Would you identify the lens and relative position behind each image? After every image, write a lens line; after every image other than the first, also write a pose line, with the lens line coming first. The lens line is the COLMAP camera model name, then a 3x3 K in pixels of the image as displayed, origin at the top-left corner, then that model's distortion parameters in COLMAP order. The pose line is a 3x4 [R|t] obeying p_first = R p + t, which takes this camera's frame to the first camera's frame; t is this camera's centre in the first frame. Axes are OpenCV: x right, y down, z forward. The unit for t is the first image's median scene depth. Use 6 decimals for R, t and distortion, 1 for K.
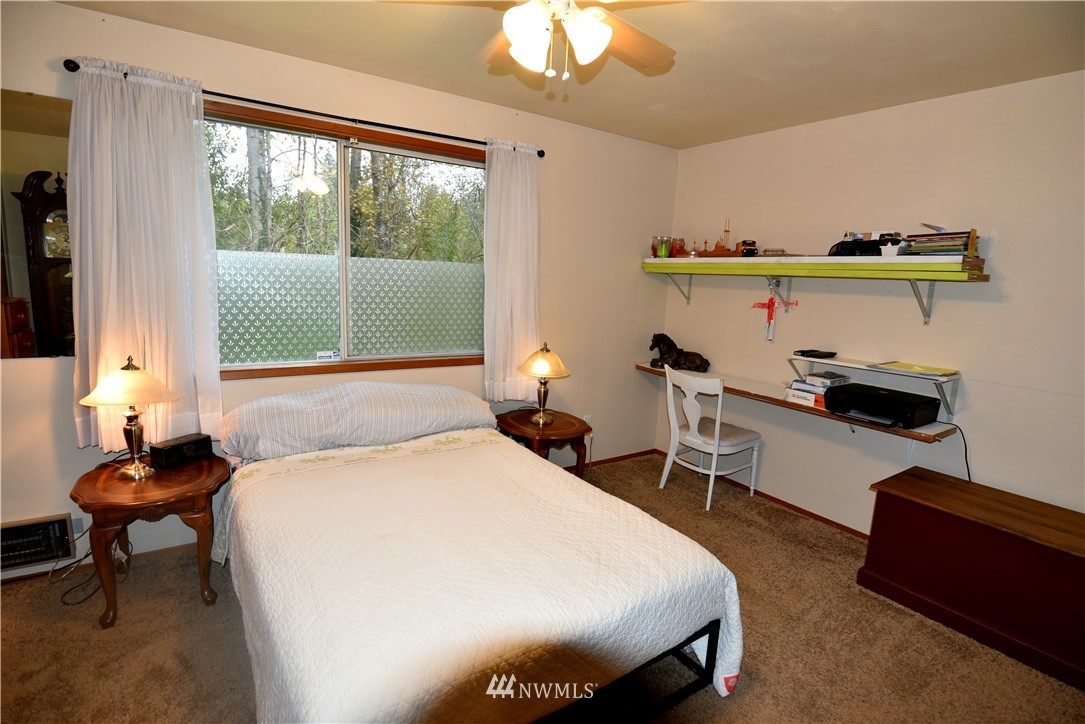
lens RADIAL K [[521.8, 0, 546.5], [0, 521.8, 361.9], [0, 0, 1]] dist [-0.019208, -0.000531]
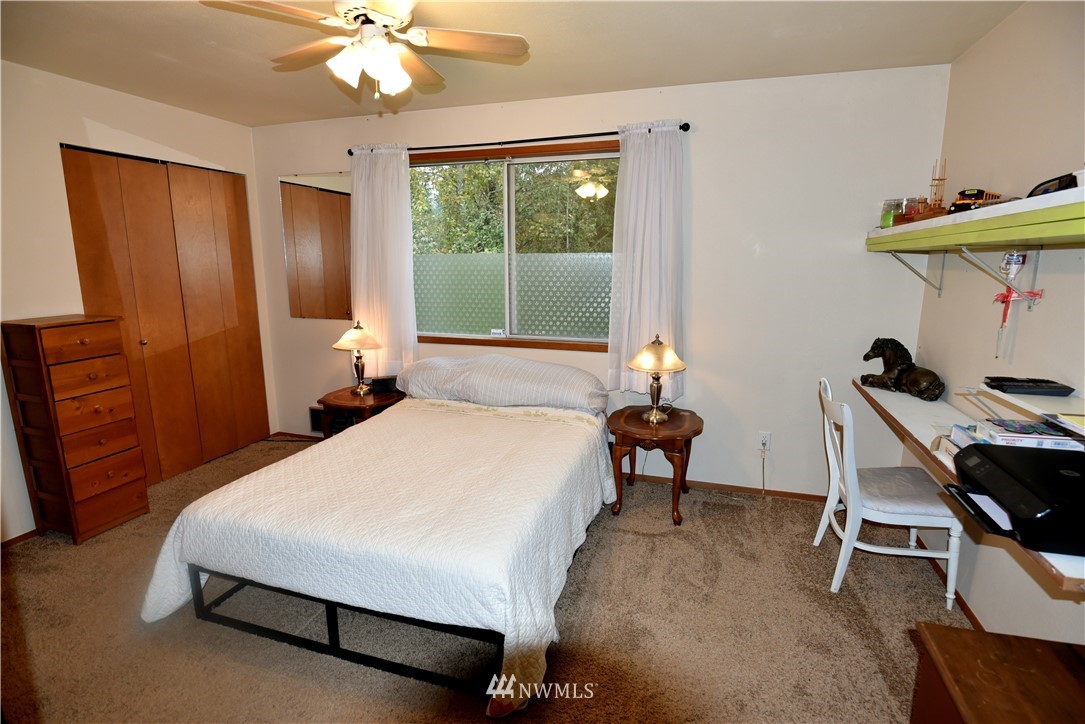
lens RADIAL K [[521.8, 0, 545.1], [0, 521.8, 359.8], [0, 0, 1]] dist [-0.019208, -0.000531]
pose [[0.630057, 0.100347, -0.770038, 0.633573], [-0.098602, 0.993927, 0.048845, -0.019336], [0.770264, 0.045152, 0.636125, 0.282198]]
